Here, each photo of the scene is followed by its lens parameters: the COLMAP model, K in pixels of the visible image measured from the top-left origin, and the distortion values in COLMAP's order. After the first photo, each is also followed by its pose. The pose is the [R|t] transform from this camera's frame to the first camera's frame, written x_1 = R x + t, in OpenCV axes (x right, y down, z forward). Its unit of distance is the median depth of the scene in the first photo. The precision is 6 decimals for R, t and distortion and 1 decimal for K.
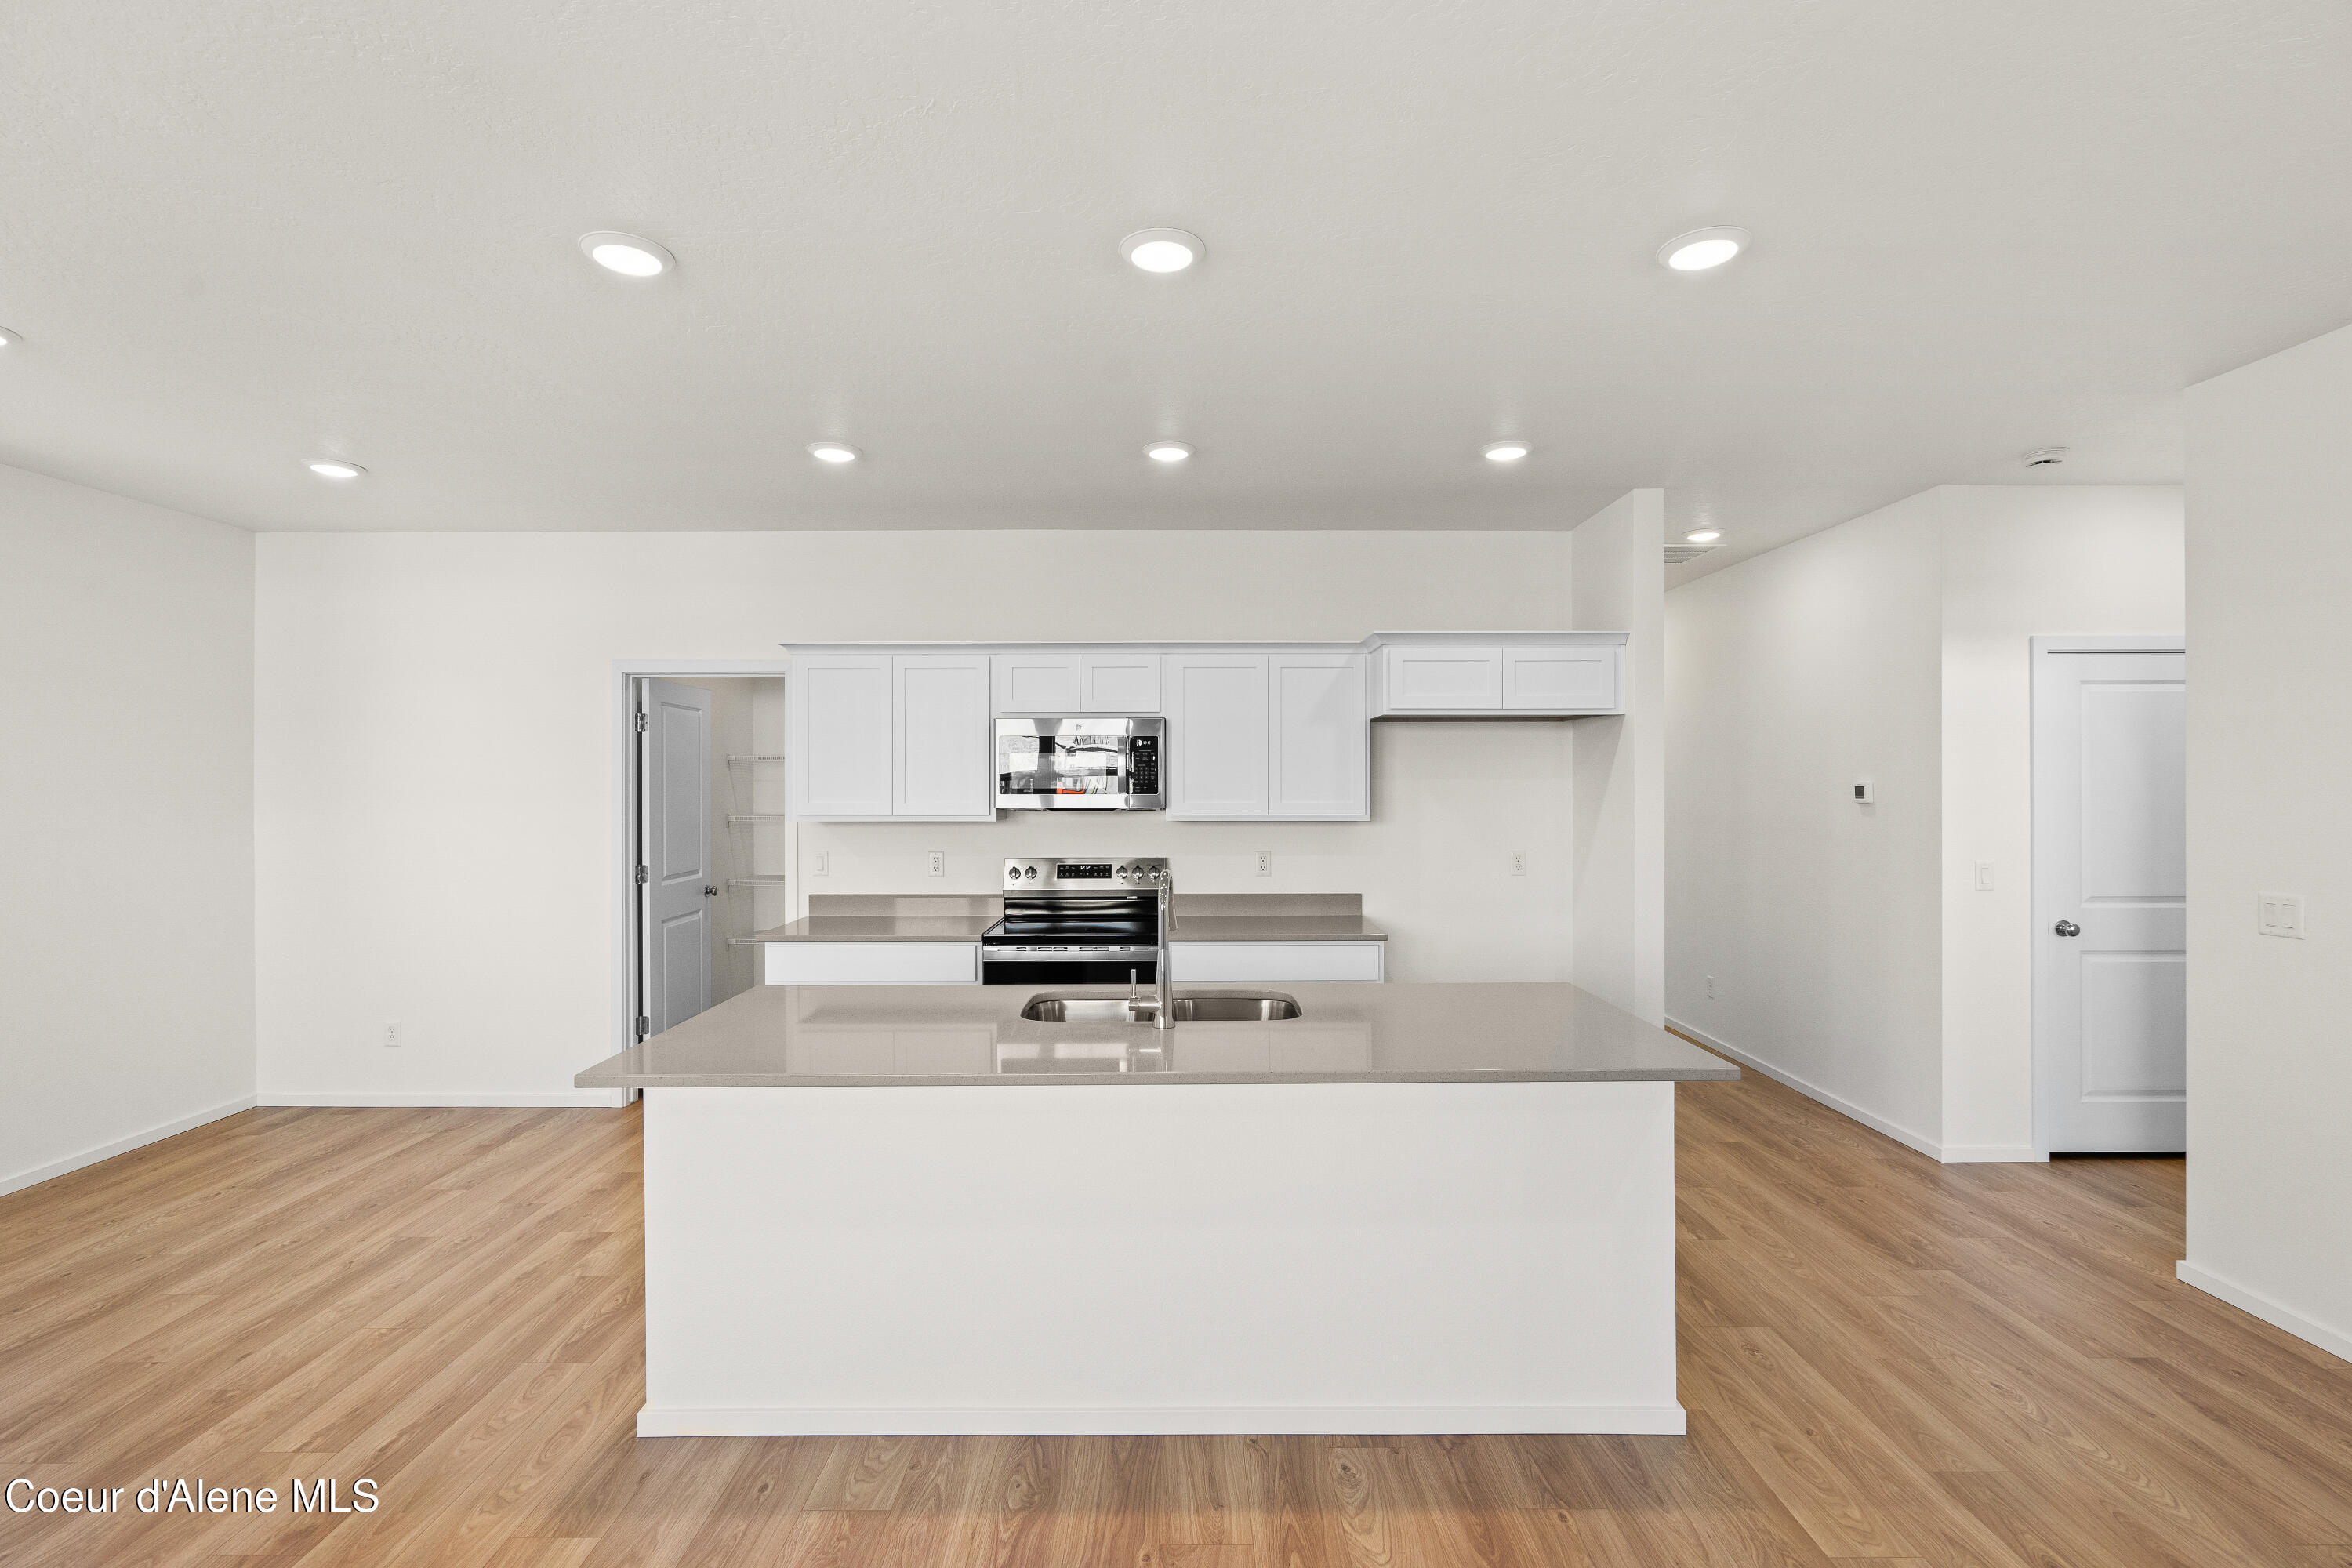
lens RADIAL K [[1057.5, 0, 1173.4], [0, 1057.5, 782.3], [0, 0, 1]] dist [-0.003955, 0.001277]
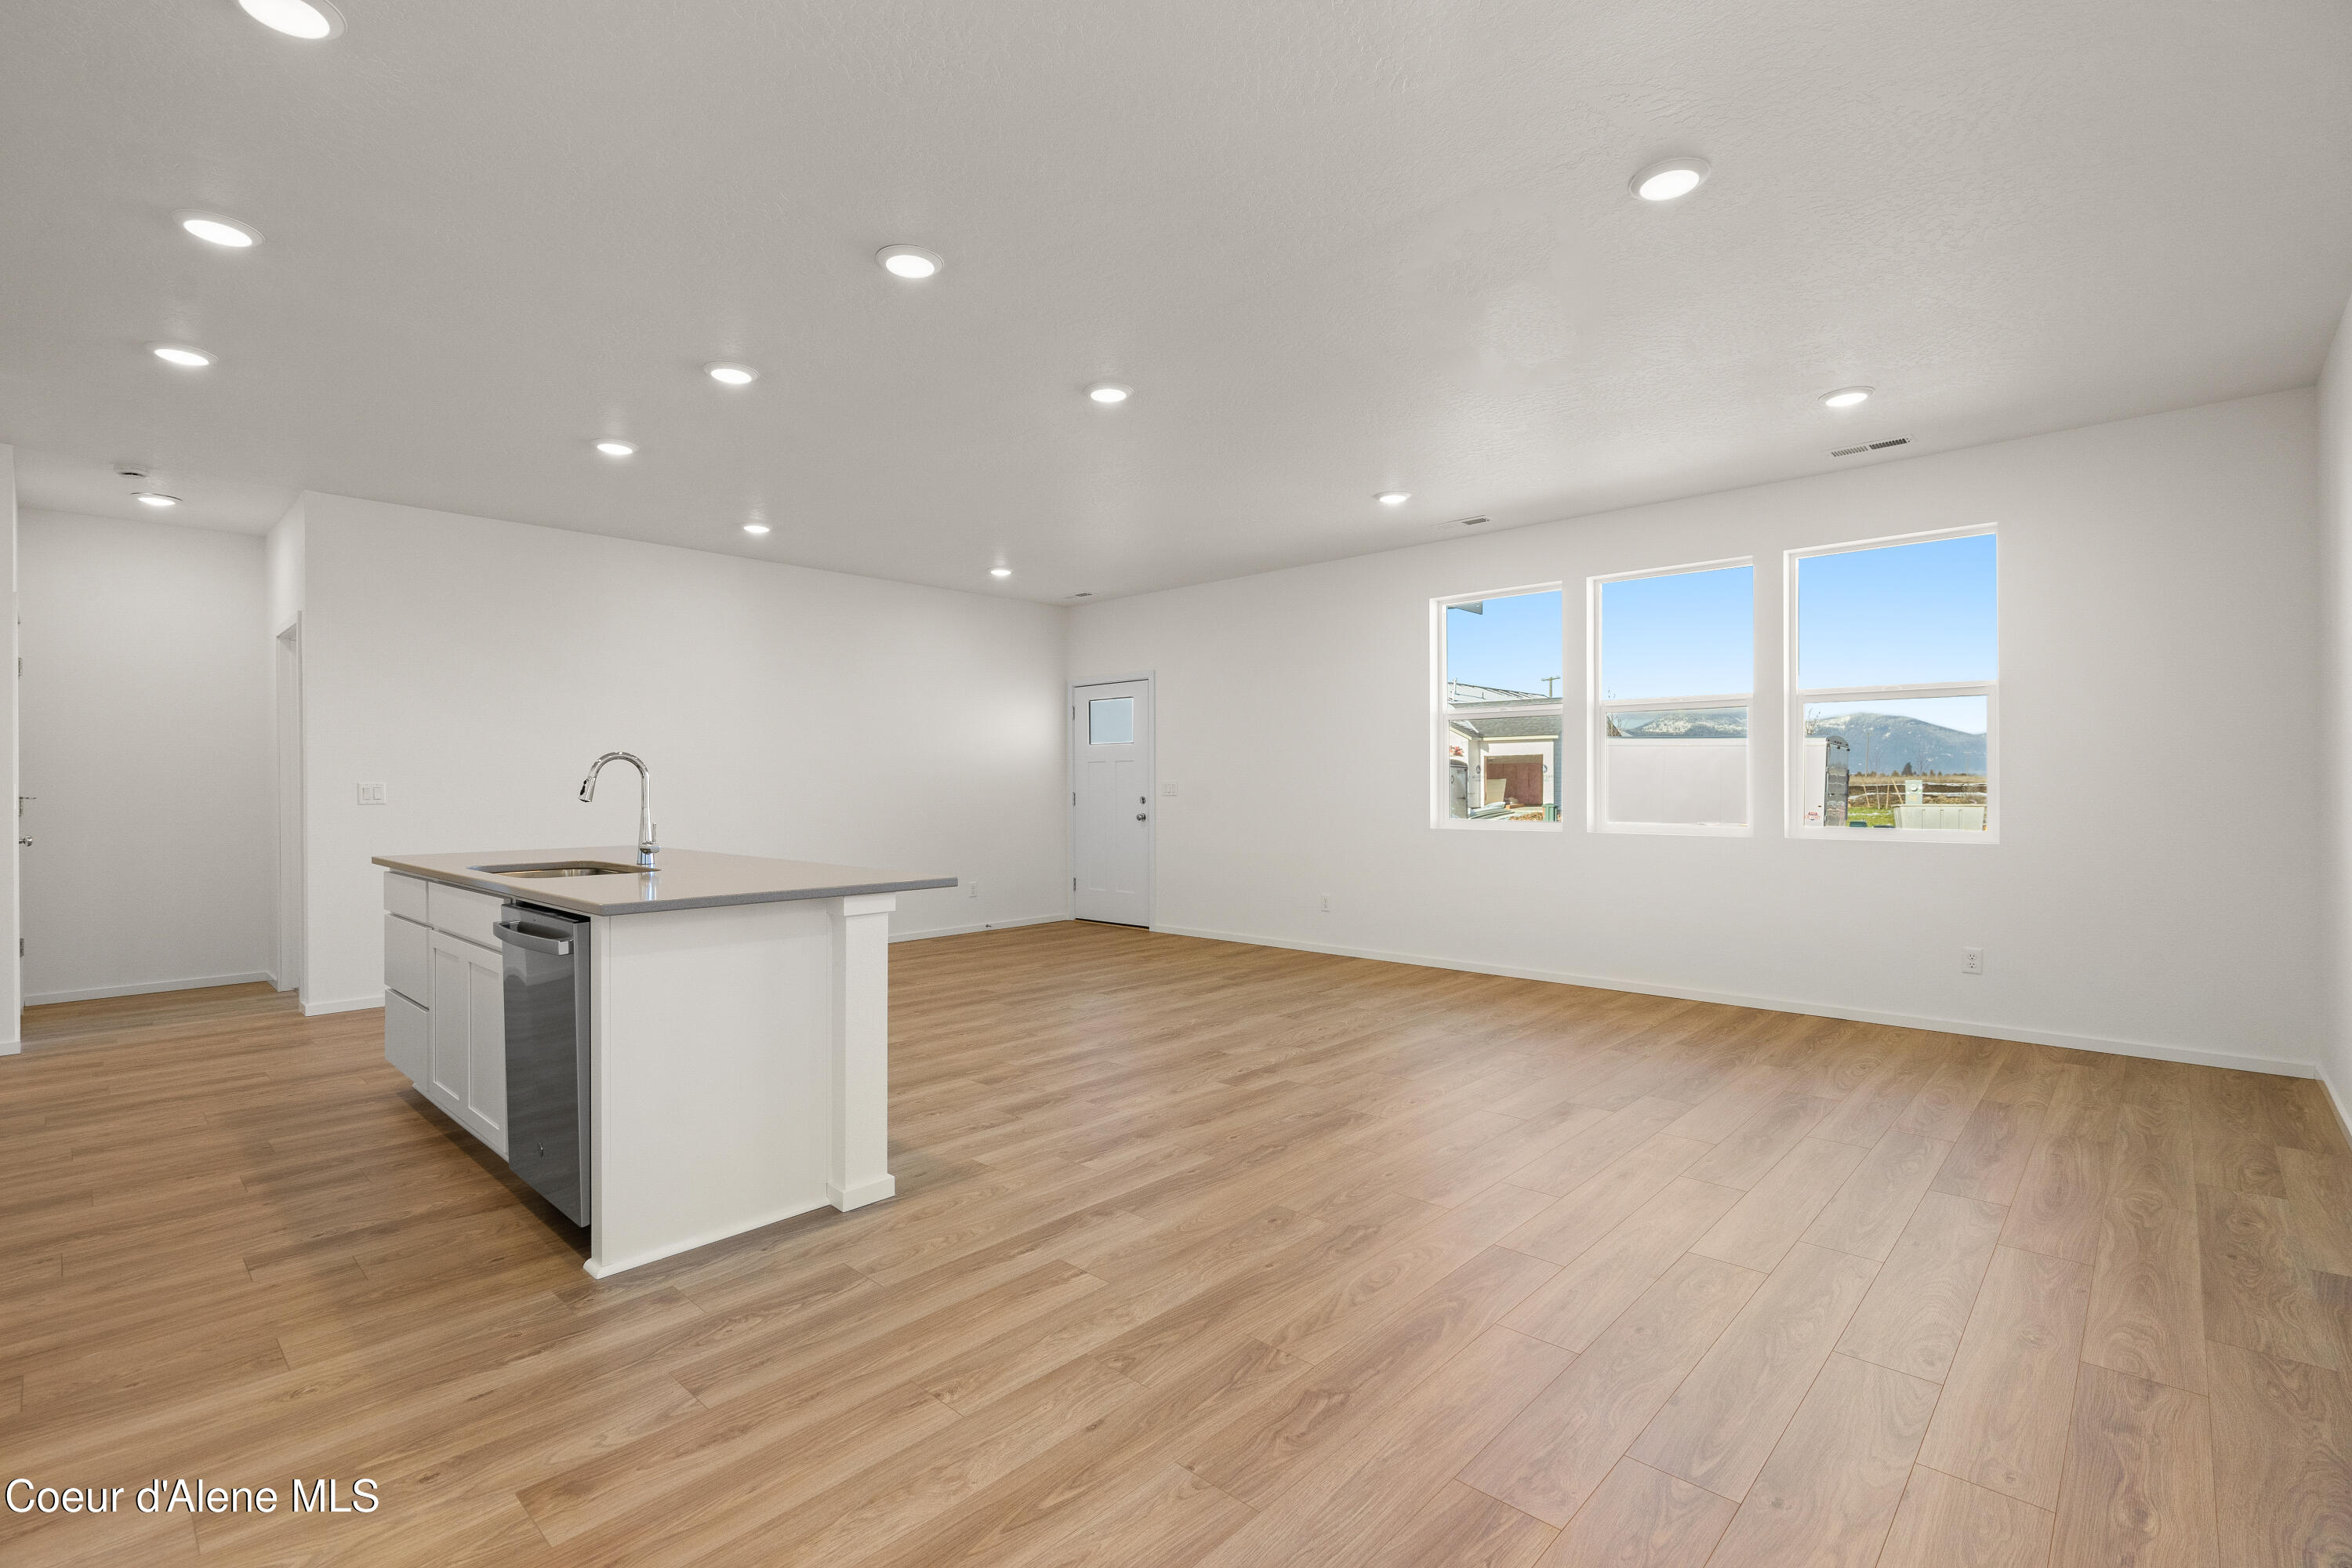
lens RADIAL K [[1057.5, 0, 1178.9], [0, 1057.5, 784.1], [0, 0, 1]] dist [-0.003955, 0.001277]
pose [[-0.732708, 0.007186, 0.680505, -1.018591], [0.007763, 0.999967, -0.002201, 0.093494], [-0.680499, 0.003670, -0.732740, 1.071480]]
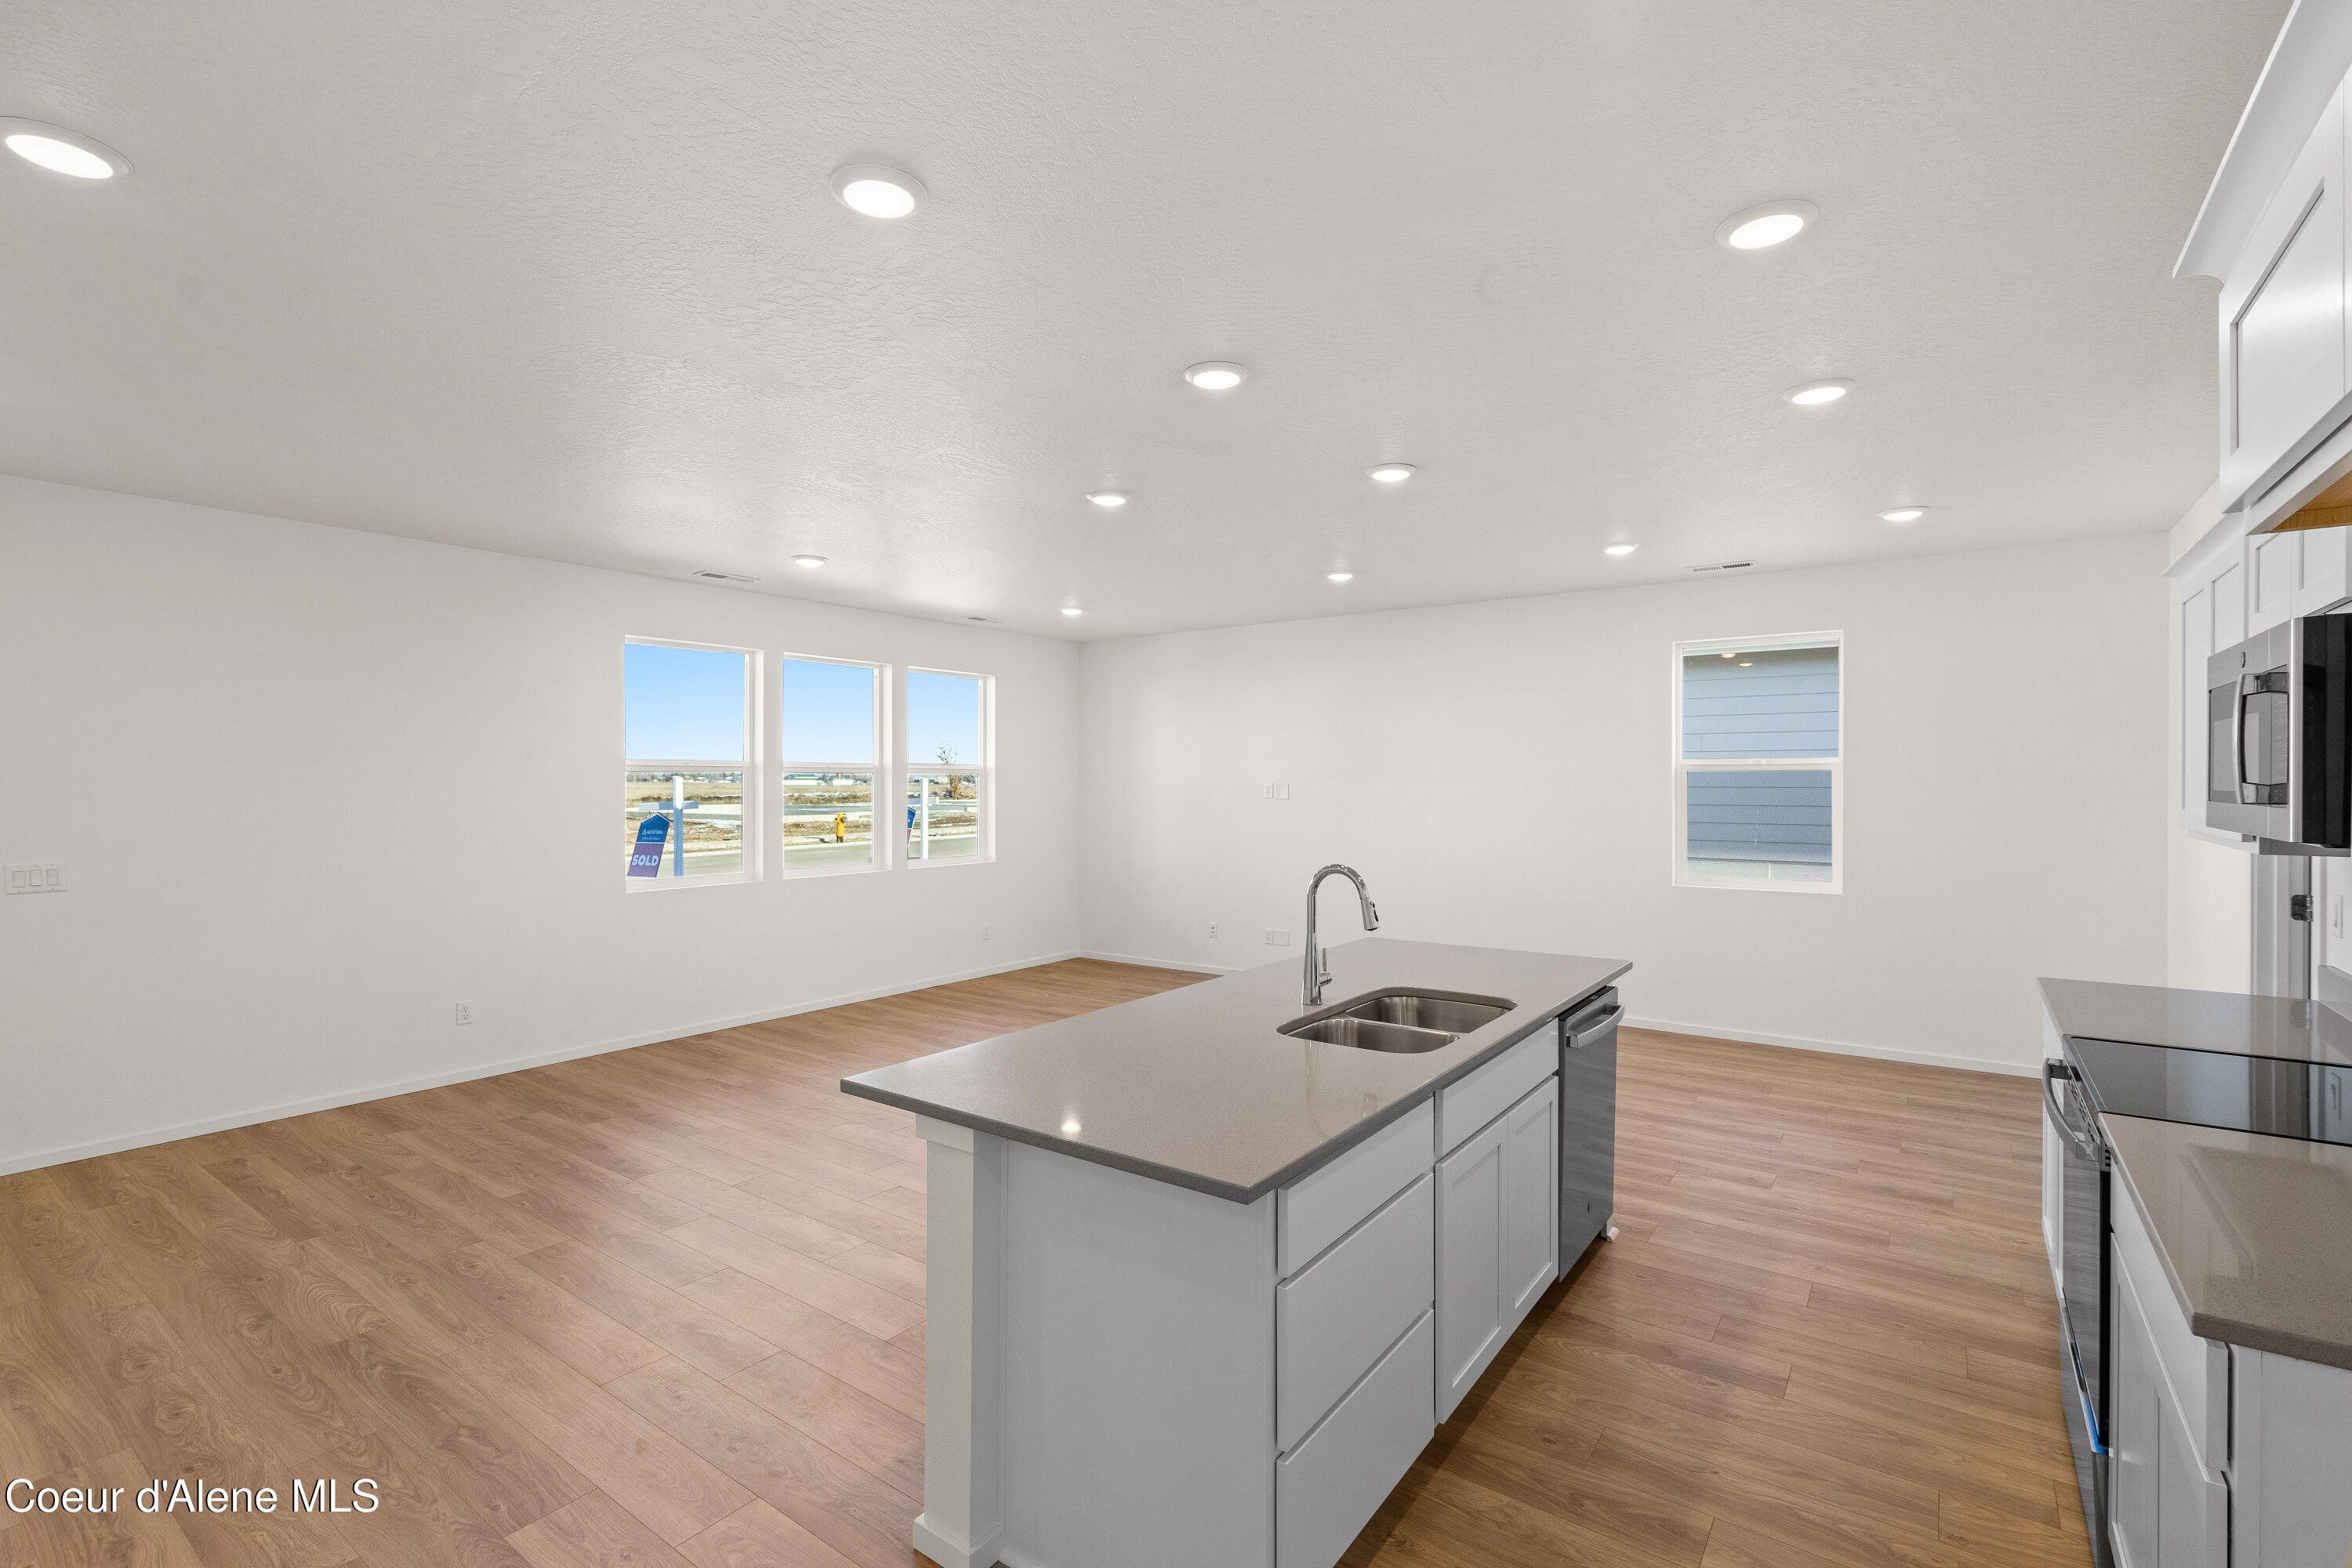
lens RADIAL K [[1057.5, 0, 1164.5], [0, 1057.5, 785.5], [0, 0, 1]] dist [-0.003955, 0.001277]
pose [[-0.591454, 0.009347, -0.806284, 0.668952], [0.004372, 0.999955, 0.008385, -0.003687], [0.806327, 0.001434, -0.591469, 1.063612]]
